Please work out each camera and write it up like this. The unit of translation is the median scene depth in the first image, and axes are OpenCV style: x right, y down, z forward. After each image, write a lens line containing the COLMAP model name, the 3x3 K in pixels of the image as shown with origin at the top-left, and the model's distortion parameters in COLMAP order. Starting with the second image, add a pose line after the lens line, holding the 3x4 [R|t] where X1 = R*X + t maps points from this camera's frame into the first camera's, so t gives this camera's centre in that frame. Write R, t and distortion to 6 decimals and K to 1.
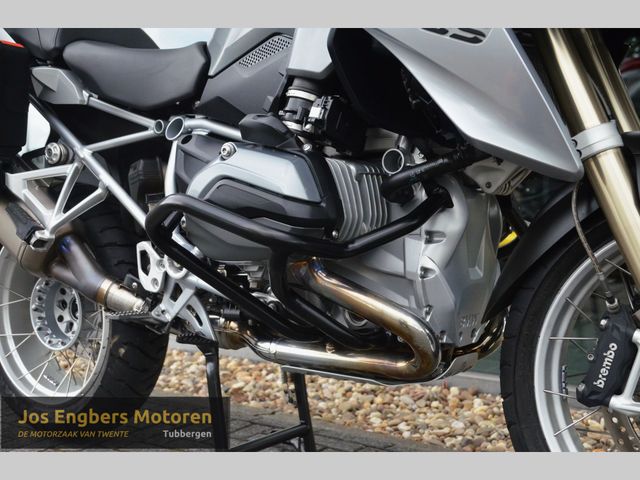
lens RADIAL K [[818.7, 0, 319.8], [0, 818.7, 253.8], [0, 0, 1]] dist [0.089471, 0.000000]
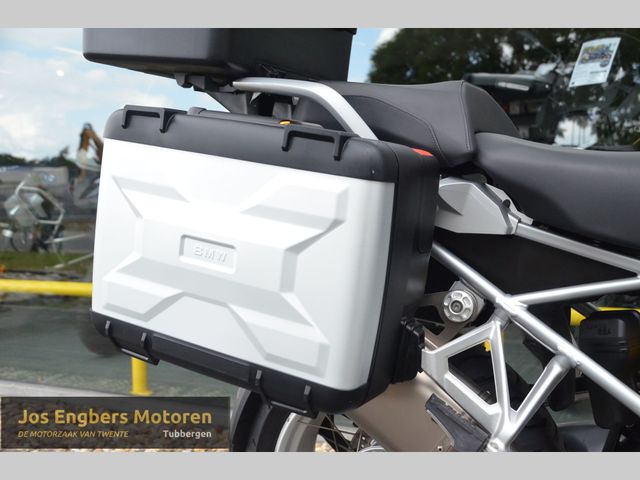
lens RADIAL K [[781.7, 0, 326.6], [0, 781.7, 243.0], [0, 0, 1]] dist [0.037680, 0.000000]
pose [[0.995094, -0.031688, 0.093717, -0.551760], [0.031996, 0.999486, -0.001782, -0.198801], [-0.093612, 0.004772, 0.995597, 0.433958]]
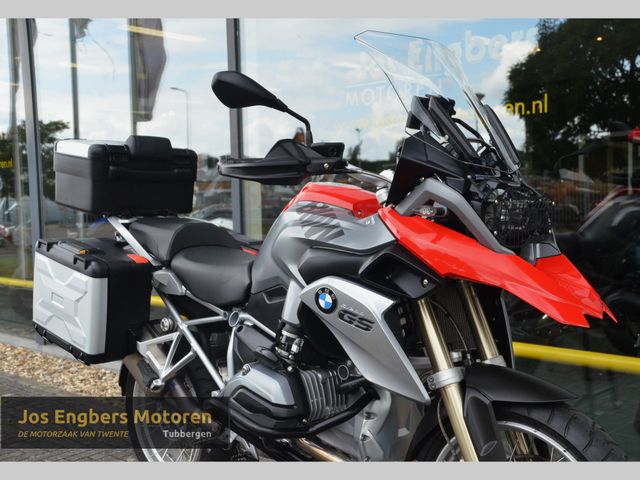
lens RADIAL K [[781.7, 0, 339.2], [0, 781.7, 239.9], [0, 0, 1]] dist [0.037680, 0.000000]
pose [[0.987598, -0.011951, -0.156547, 0.273639], [0.010478, 0.999893, -0.010228, -0.300159], [0.156653, 0.008461, 0.987617, -0.481443]]
